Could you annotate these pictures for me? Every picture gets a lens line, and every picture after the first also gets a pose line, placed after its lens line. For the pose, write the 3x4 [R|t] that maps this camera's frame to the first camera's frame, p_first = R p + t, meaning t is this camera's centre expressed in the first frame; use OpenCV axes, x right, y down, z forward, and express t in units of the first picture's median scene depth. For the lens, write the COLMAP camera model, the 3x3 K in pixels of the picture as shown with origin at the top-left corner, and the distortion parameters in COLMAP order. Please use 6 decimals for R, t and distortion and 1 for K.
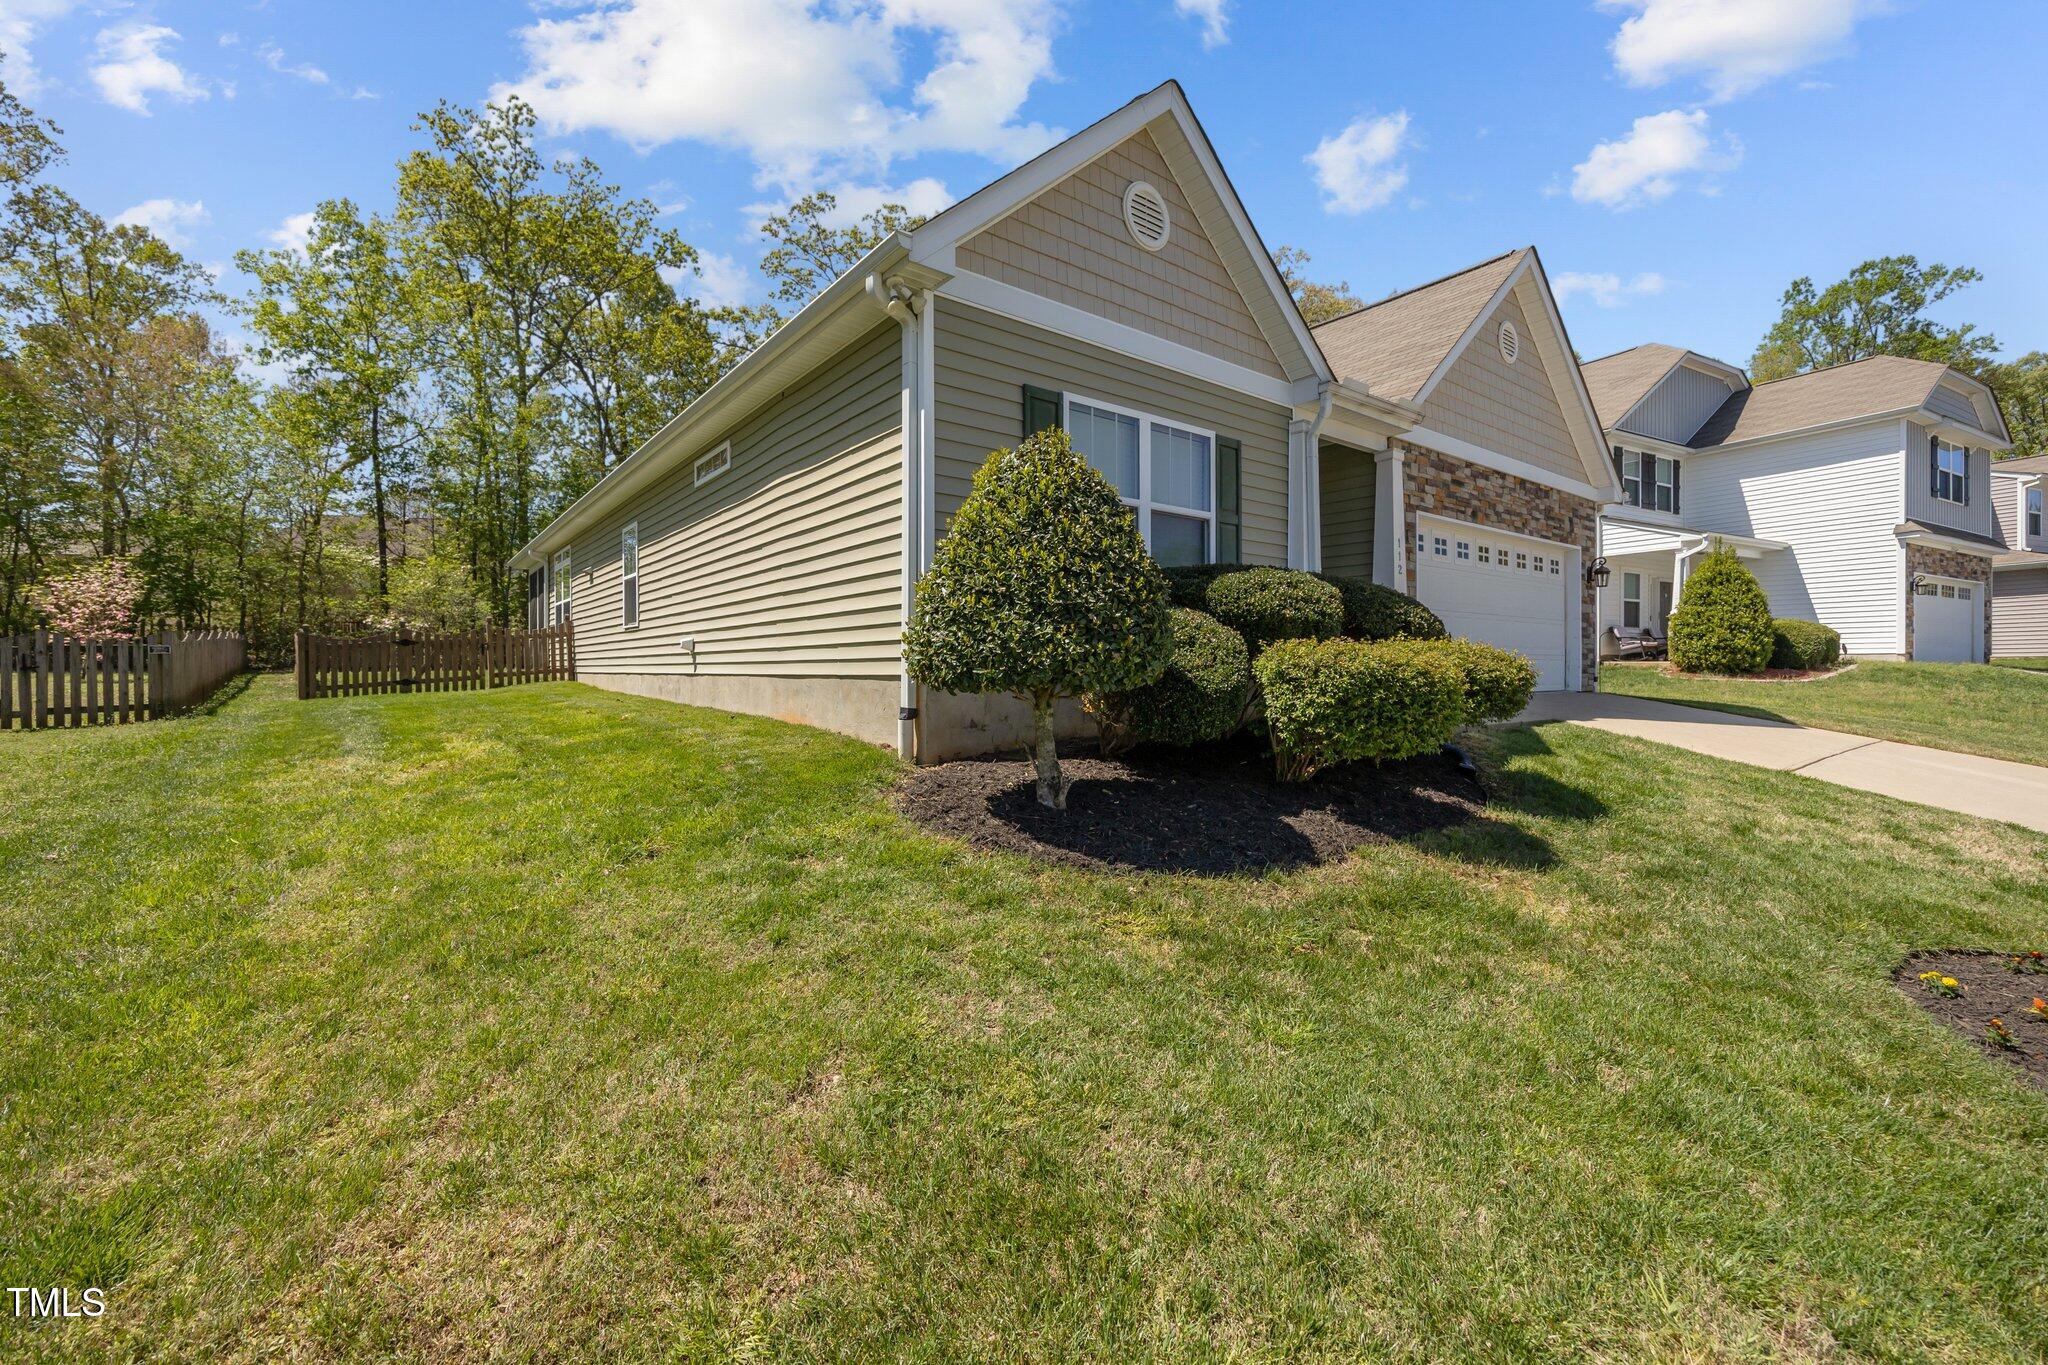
lens RADIAL K [[793.8, 0, 1019.3], [0, 793.8, 680.8], [0, 0, 1]] dist [0.004018, -0.000212]
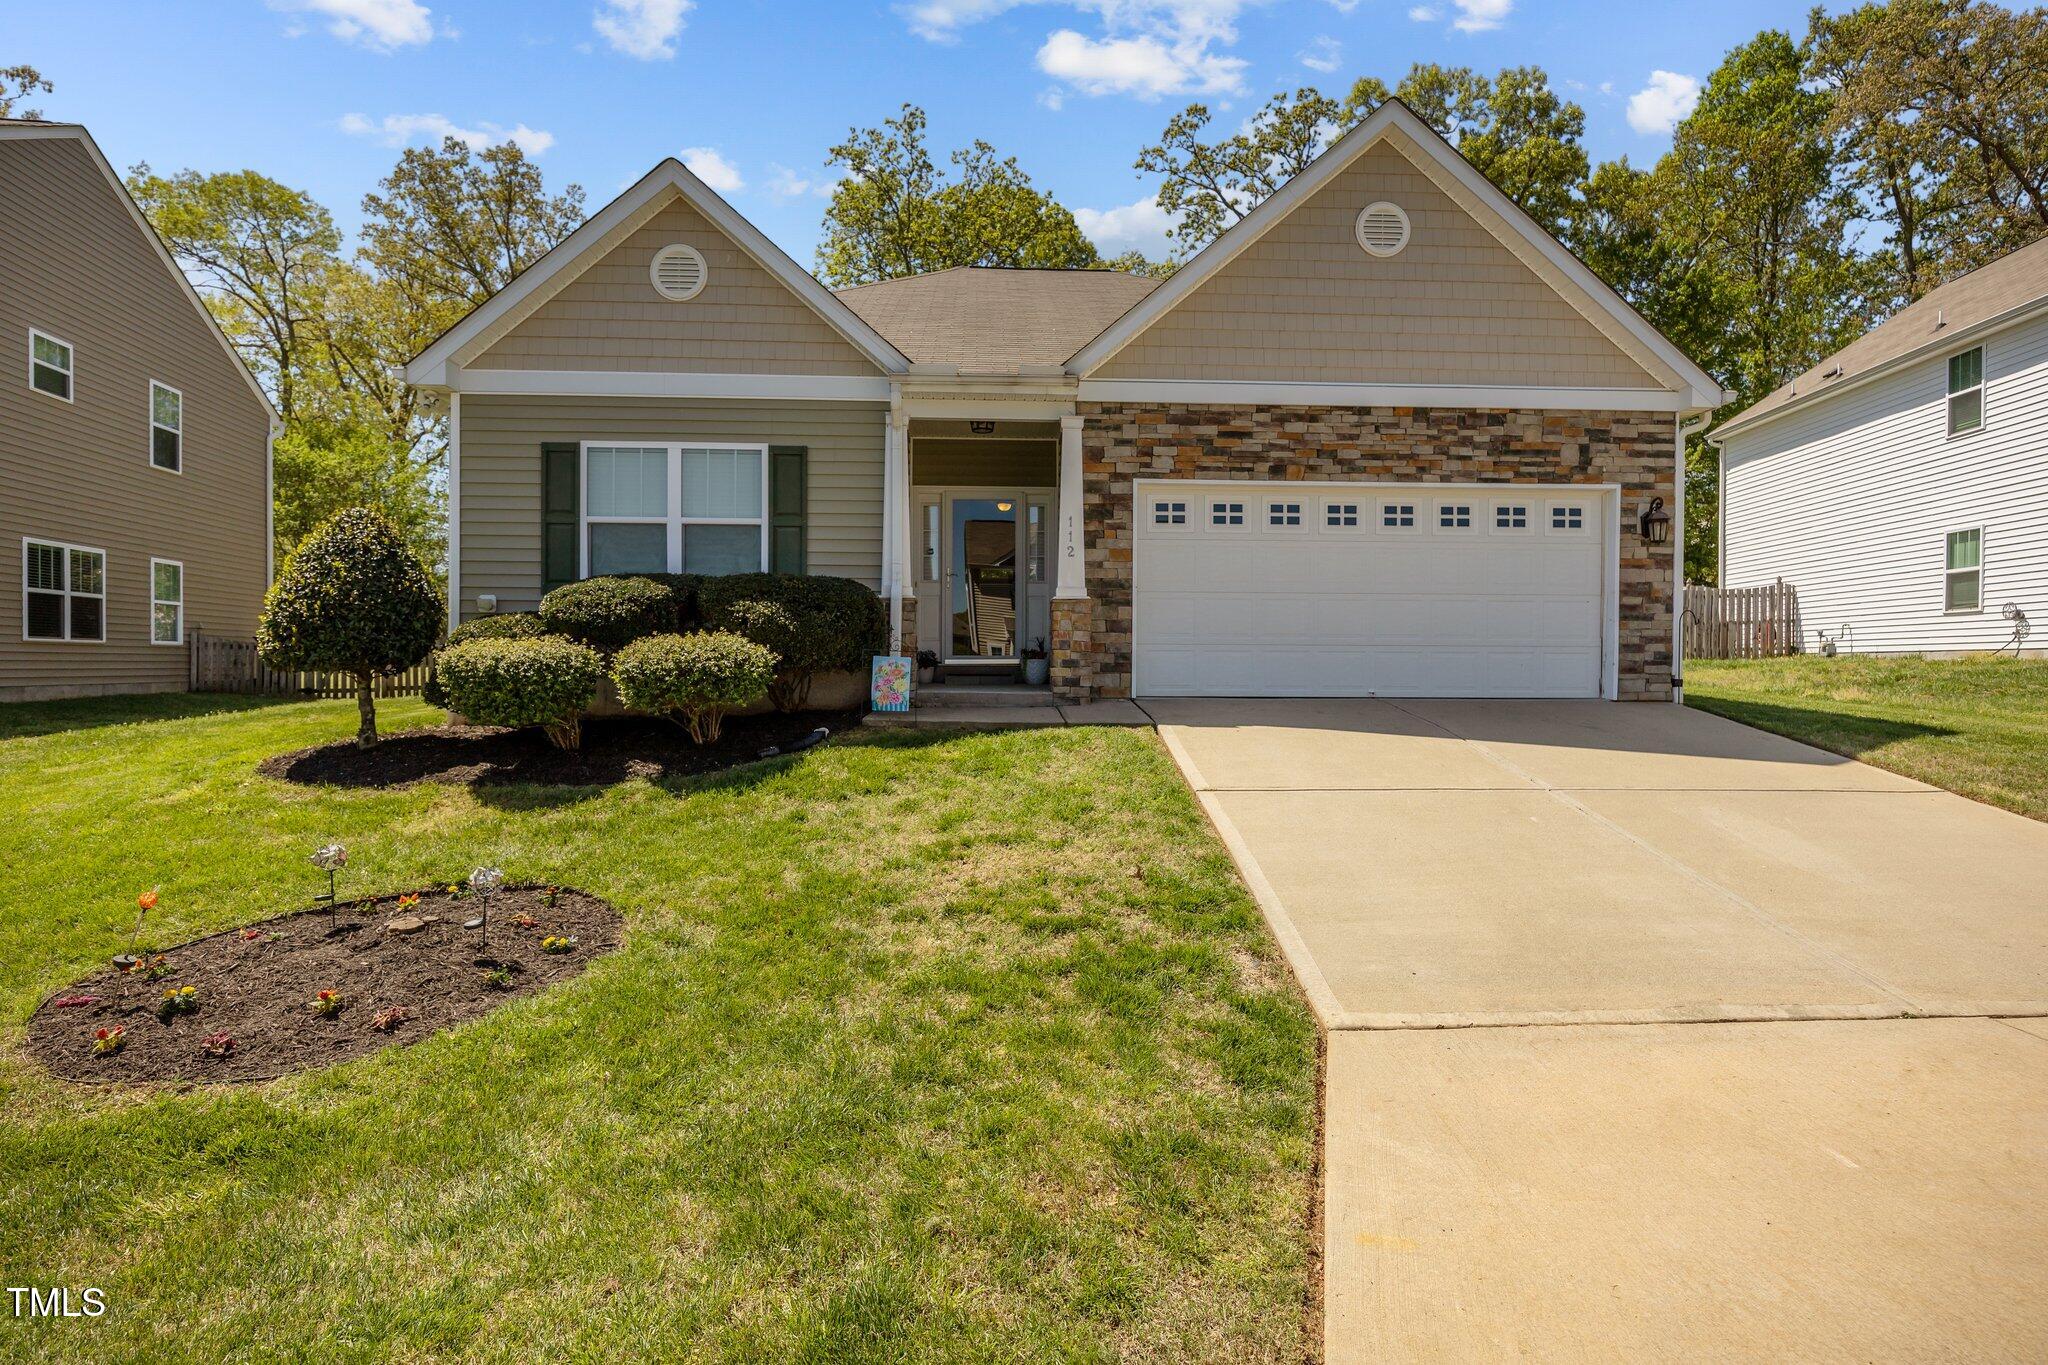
lens RADIAL K [[1052.0, 0, 1024.8], [0, 1052.0, 681.4], [0, 0, 1]] dist [-0.000467, 0.002624]
pose [[0.828318, 0.008539, -0.560194, 1.252980], [-0.018198, 0.999766, -0.011669, 0.018766], [0.559963, 0.019860, 0.828280, 0.017013]]
